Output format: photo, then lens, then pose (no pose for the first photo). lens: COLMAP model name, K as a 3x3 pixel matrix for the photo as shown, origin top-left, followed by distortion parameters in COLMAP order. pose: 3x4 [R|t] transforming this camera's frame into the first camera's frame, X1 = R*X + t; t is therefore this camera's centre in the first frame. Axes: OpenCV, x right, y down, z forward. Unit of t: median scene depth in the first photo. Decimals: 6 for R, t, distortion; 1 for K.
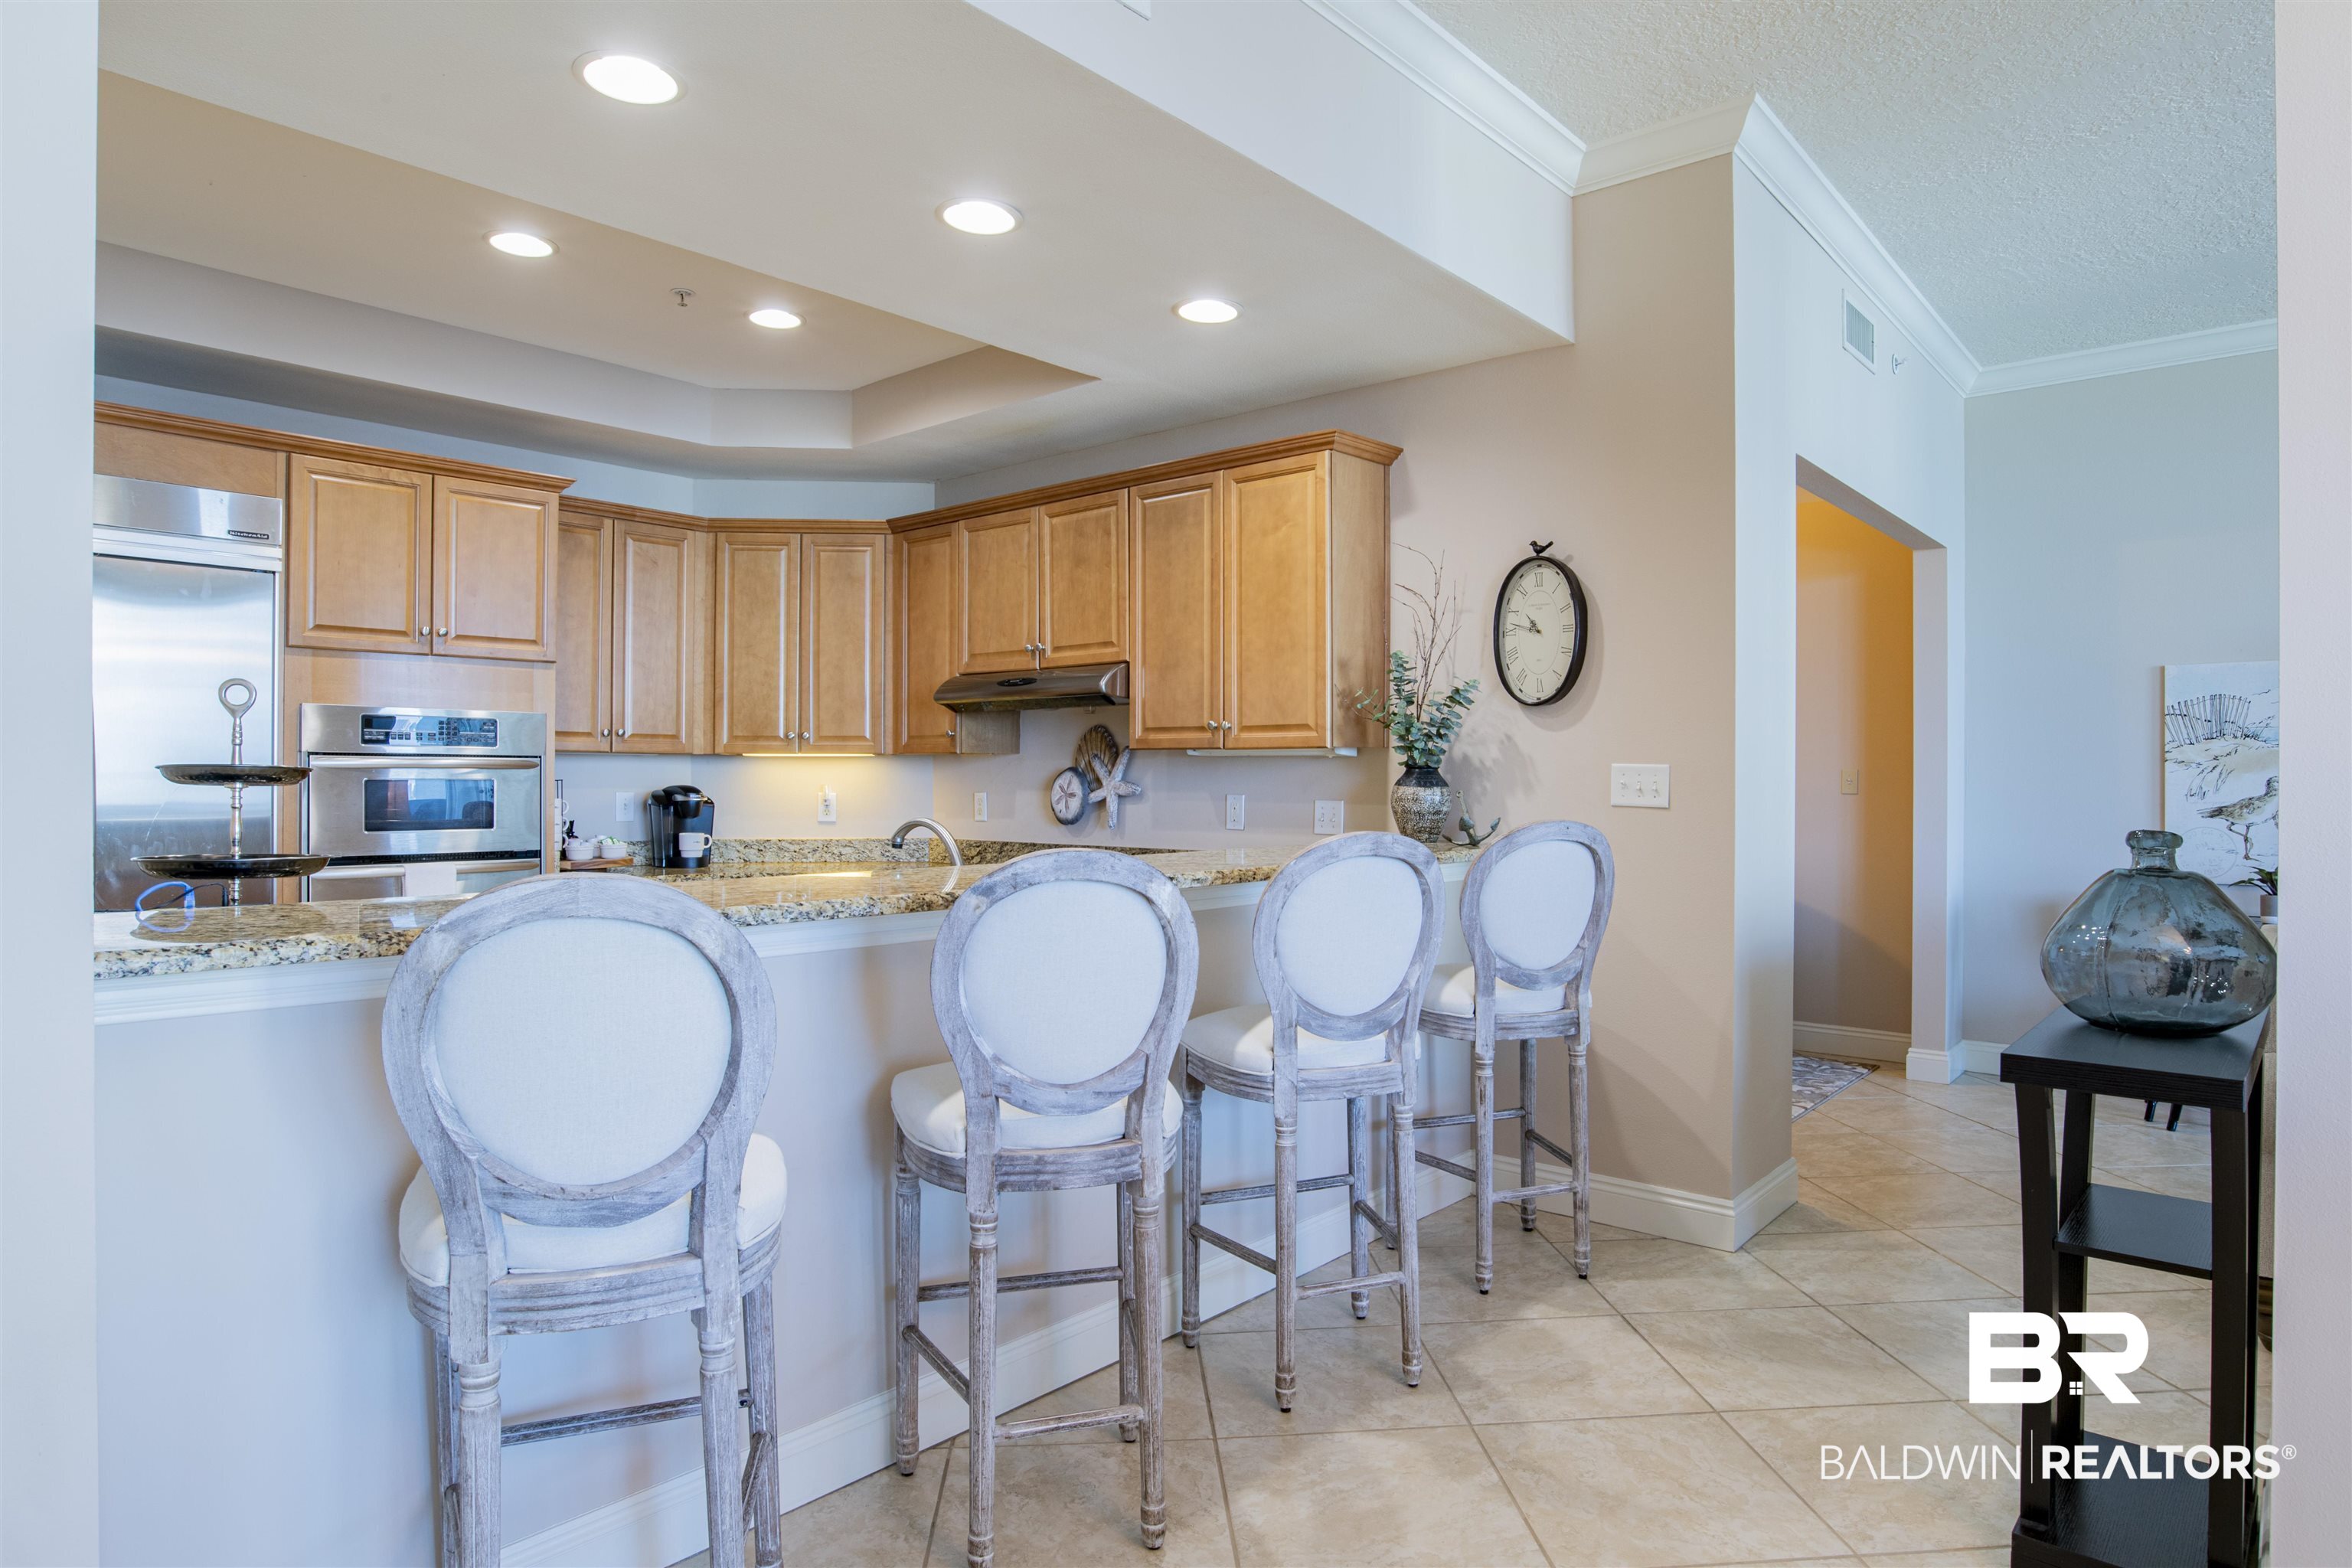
lens RADIAL K [[1327.6, 0, 1158.1], [0, 1327.6, 789.9], [0, 0, 1]] dist [-0.052210, 0.003304]
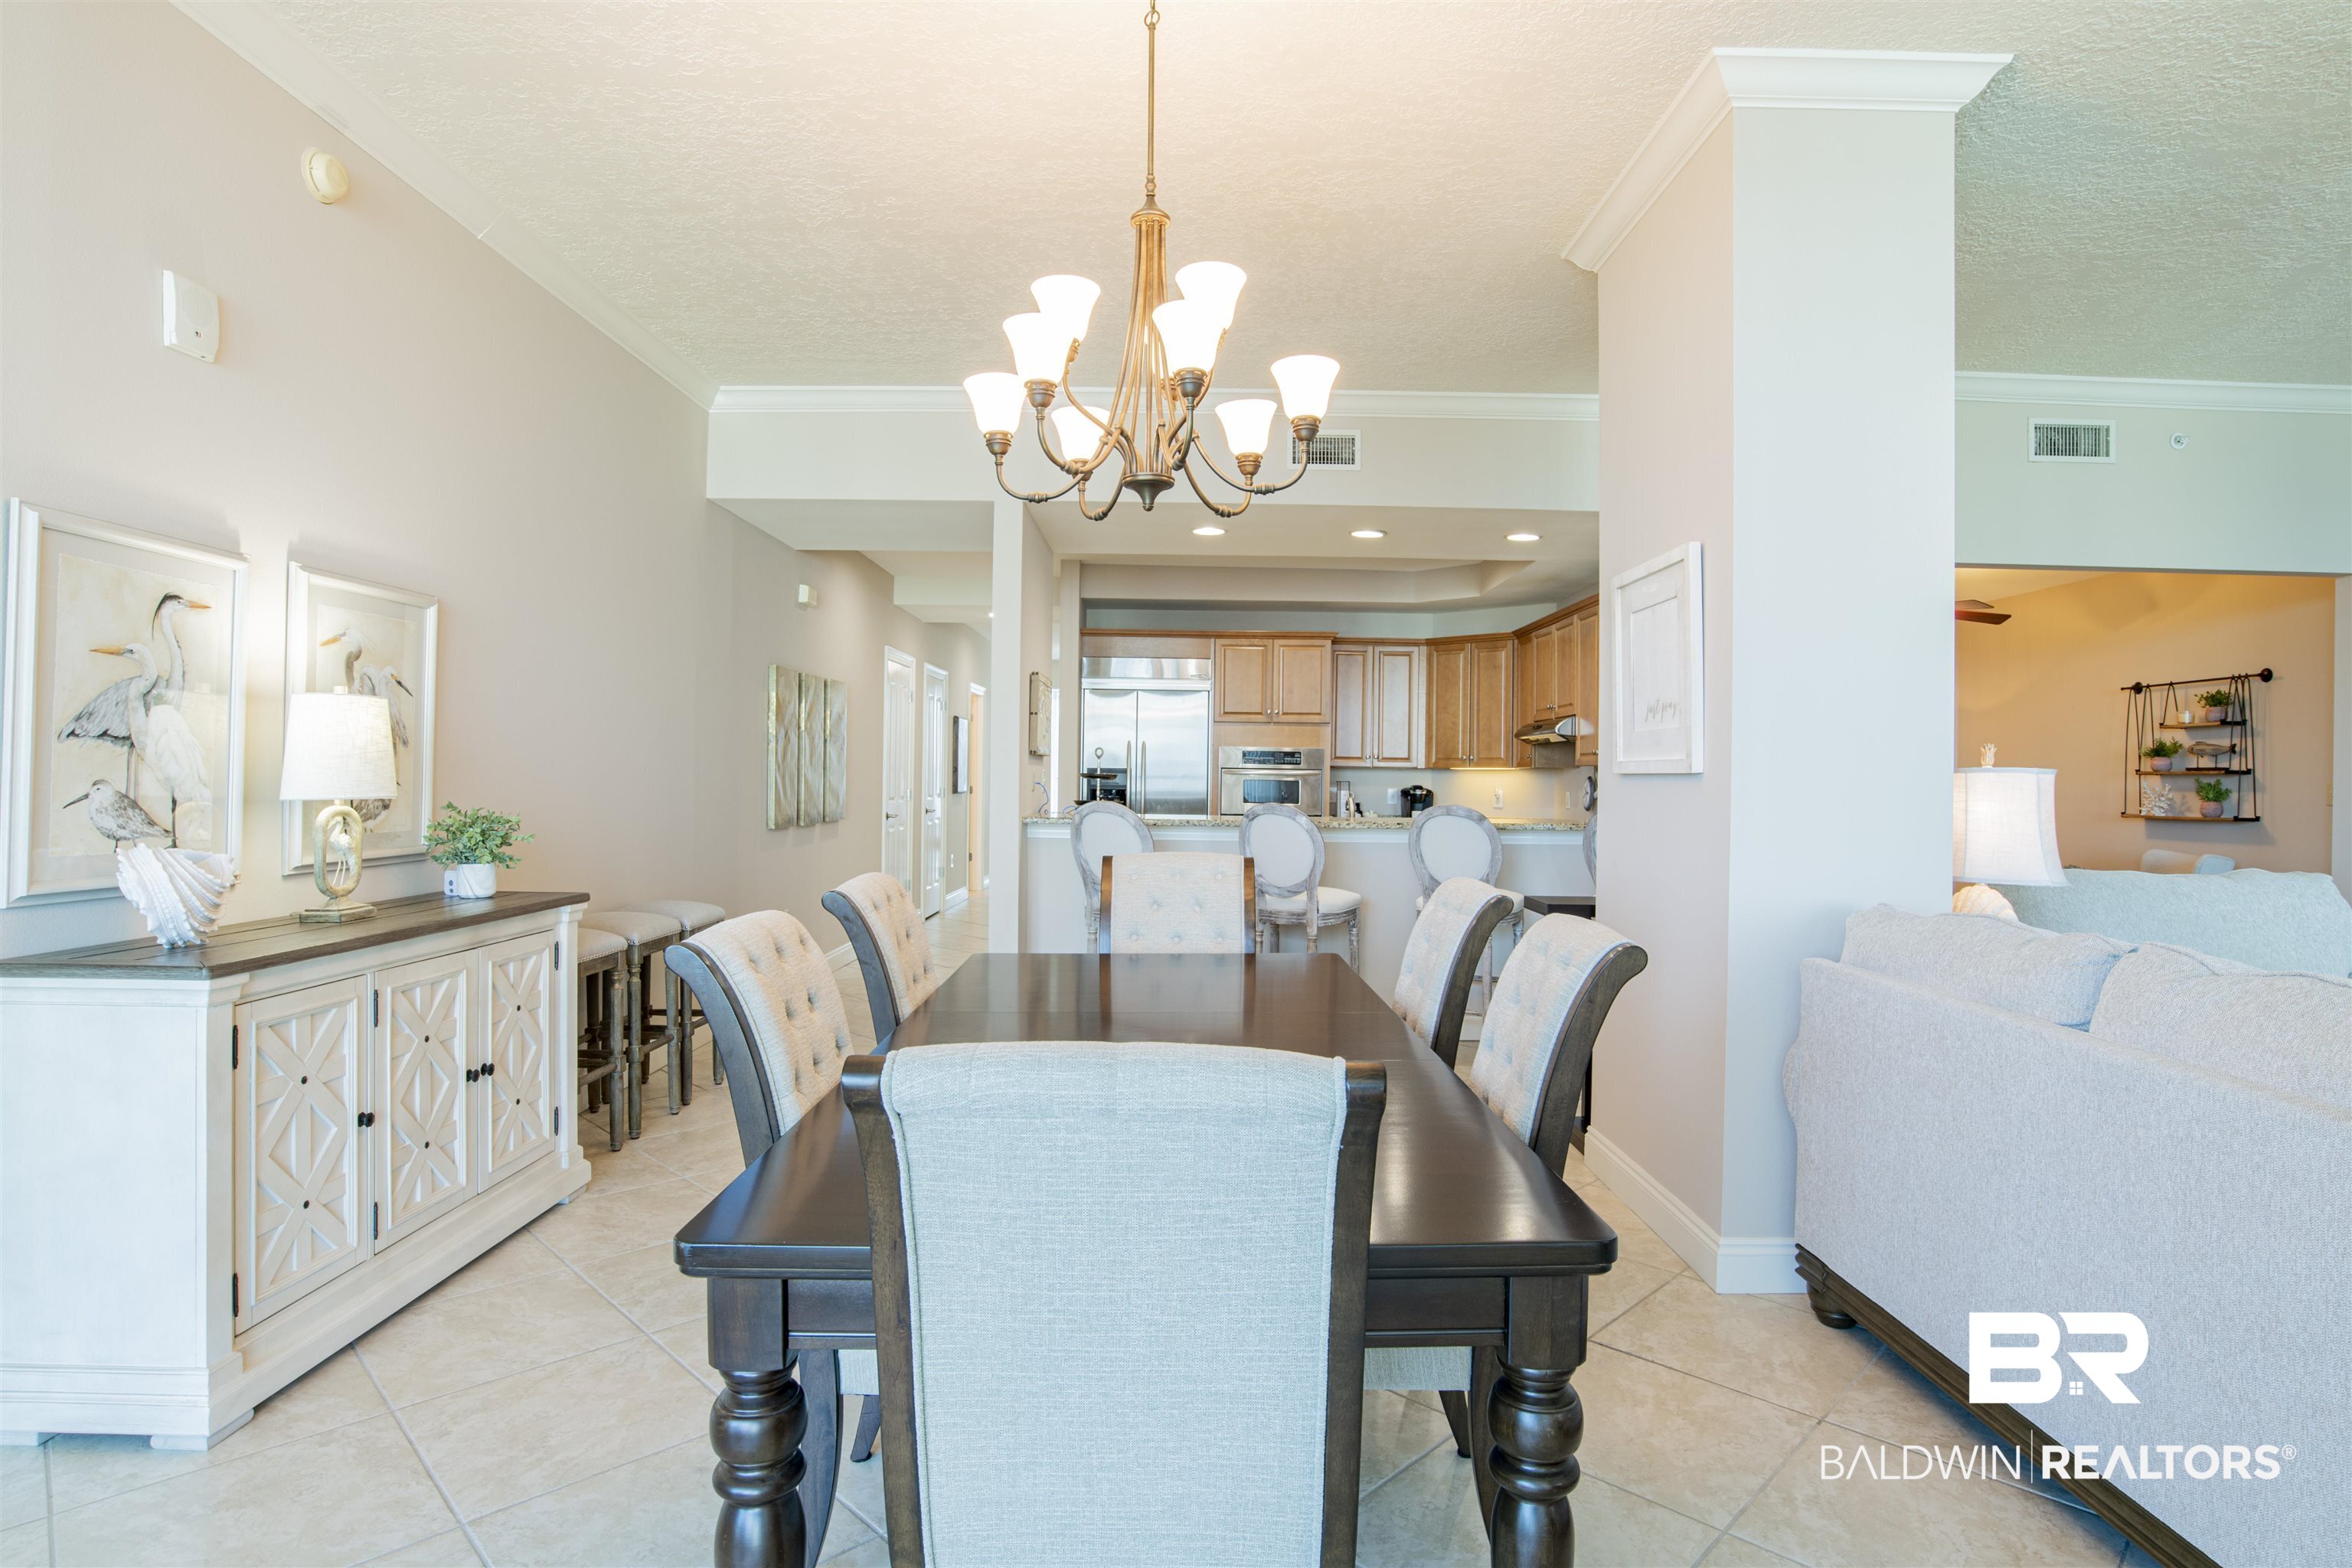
lens RADIAL K [[1225.5, 0, 1180.8], [0, 1225.5, 774.2], [0, 0, 1]] dist [-0.055705, 0.019854]
pose [[0.643872, 0.004062, -0.765122, 0.790267], [-0.018140, 0.999786, -0.009957, 0.004424], [0.764918, 0.020291, 0.643808, -0.372109]]
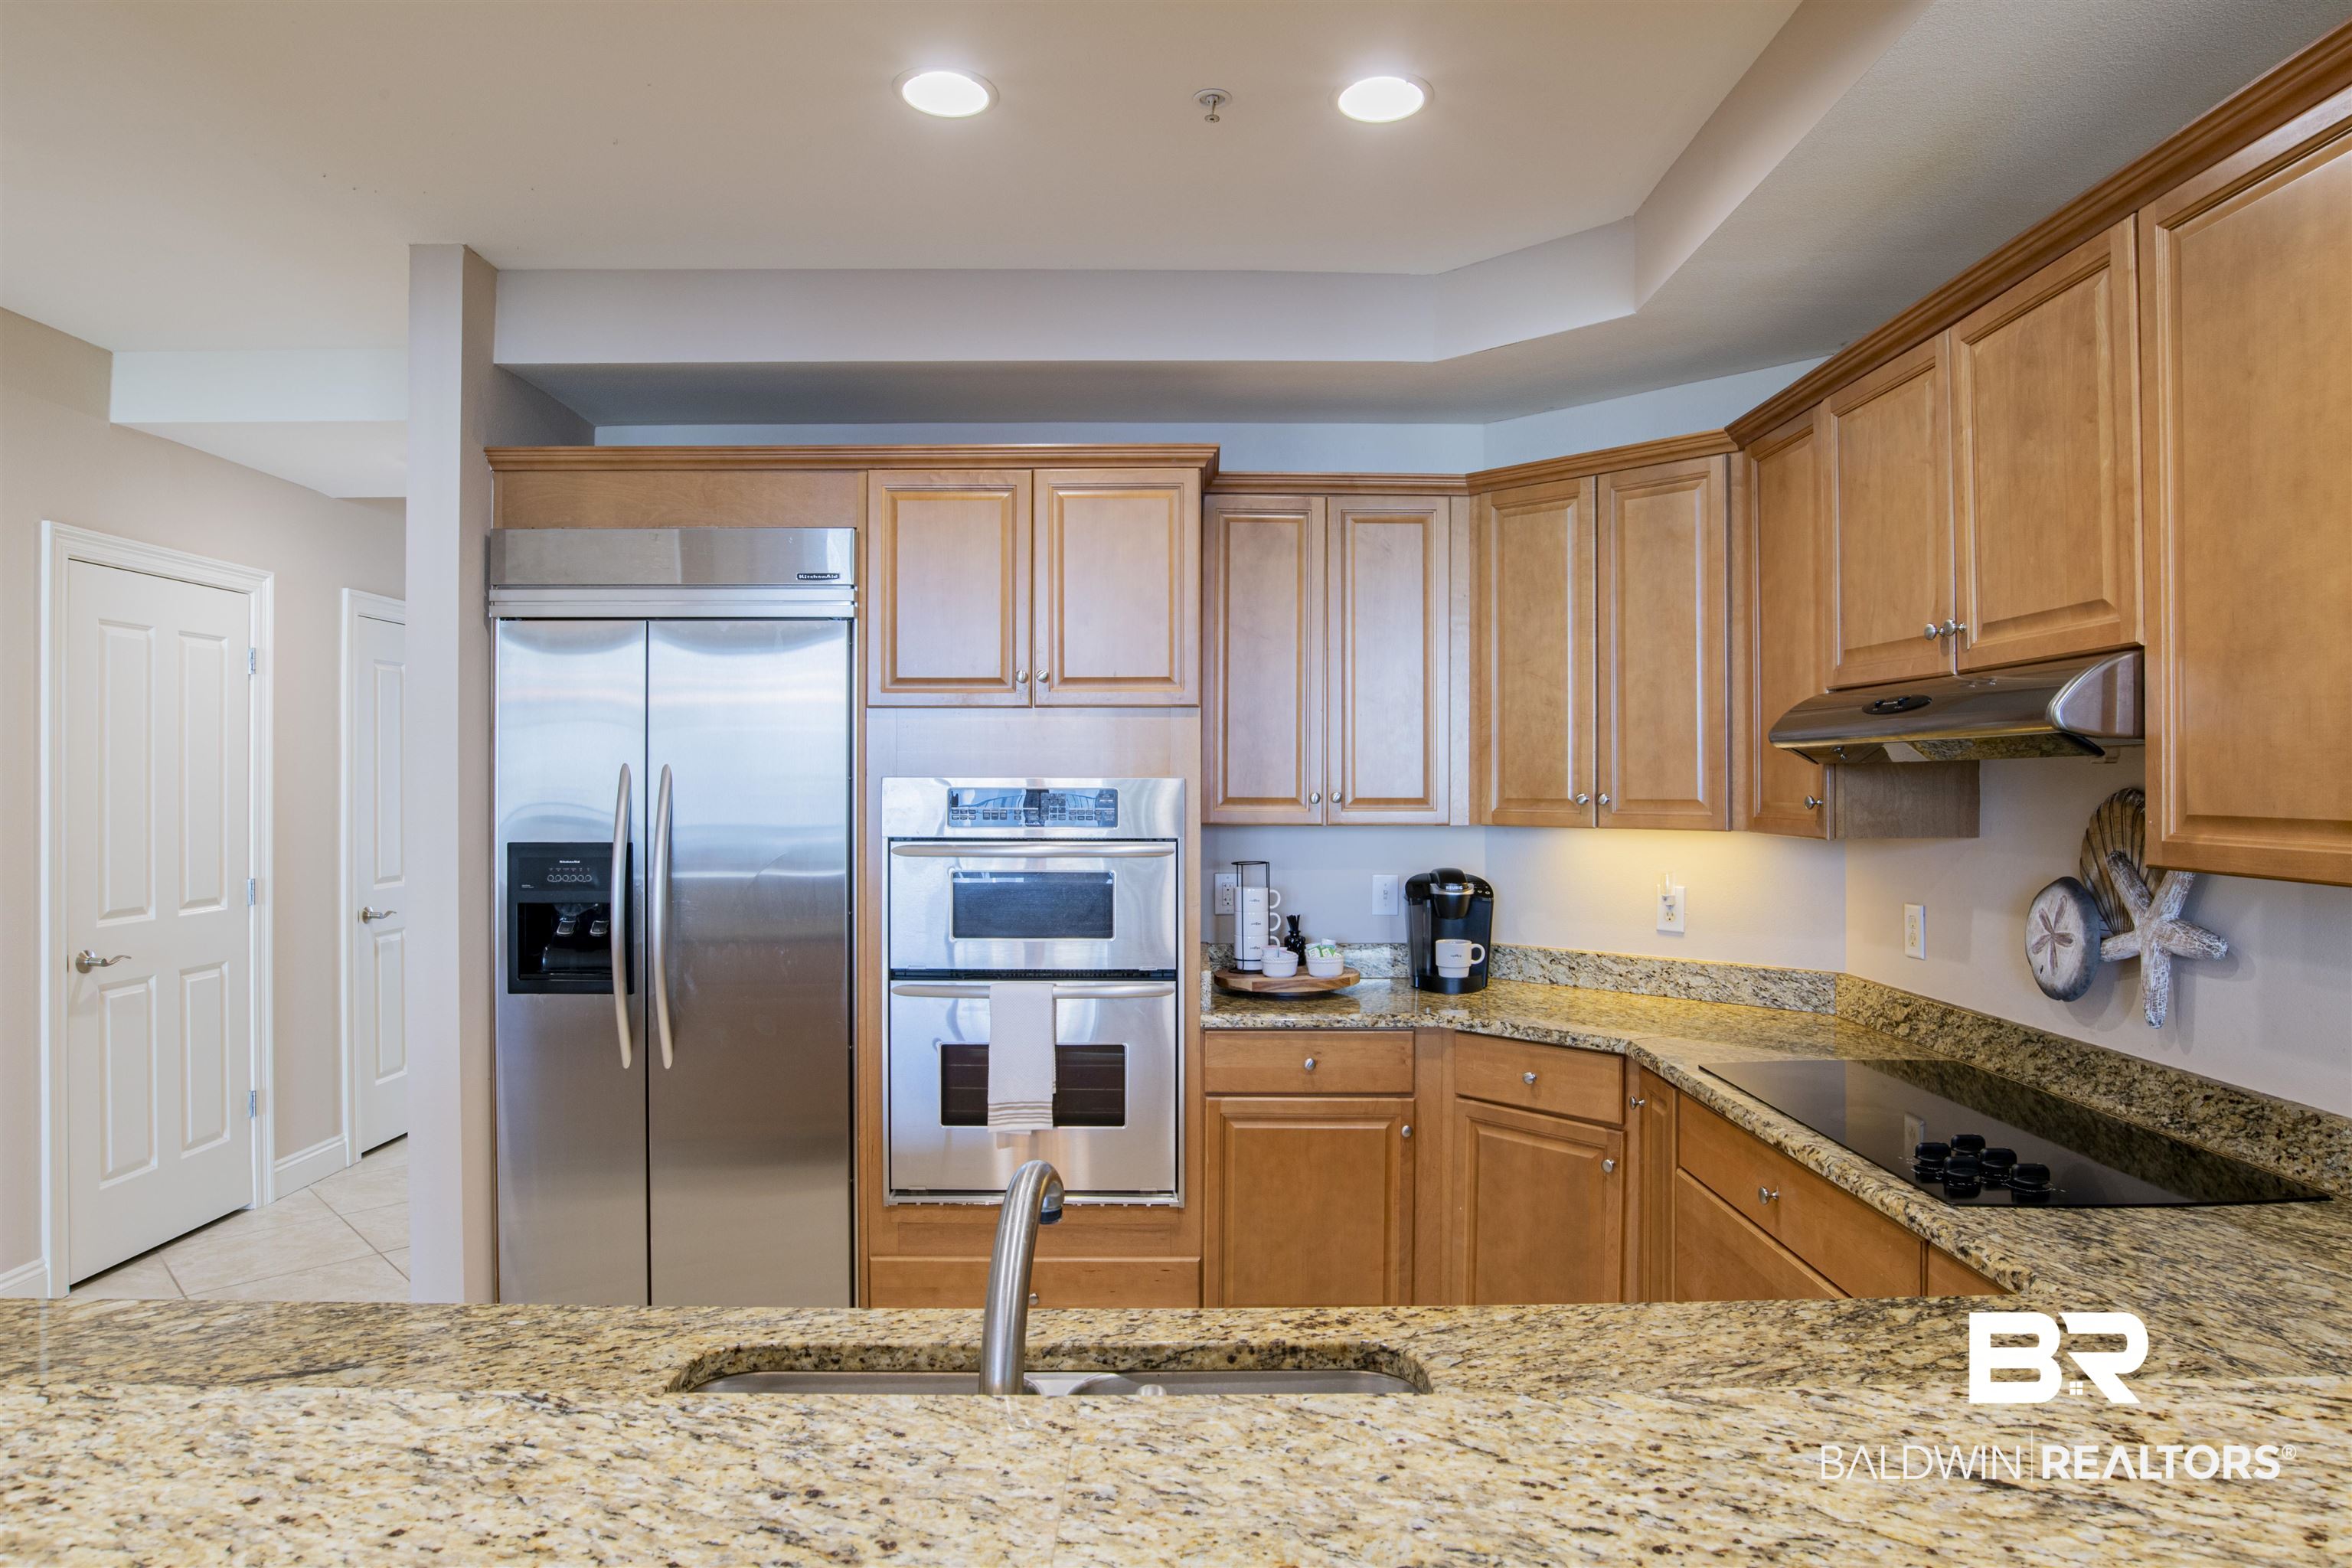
lens RADIAL K [[1296.2, 0, 1246.7], [0, 1296.2, 775.5], [0, 0, 1]] dist [-0.042669, 0.007106]
pose [[0.687118, -0.005658, -0.726523, 0.064050], [-0.004234, 0.999922, -0.011792, -0.047908], [0.726533, 0.011178, 0.687041, 0.499676]]
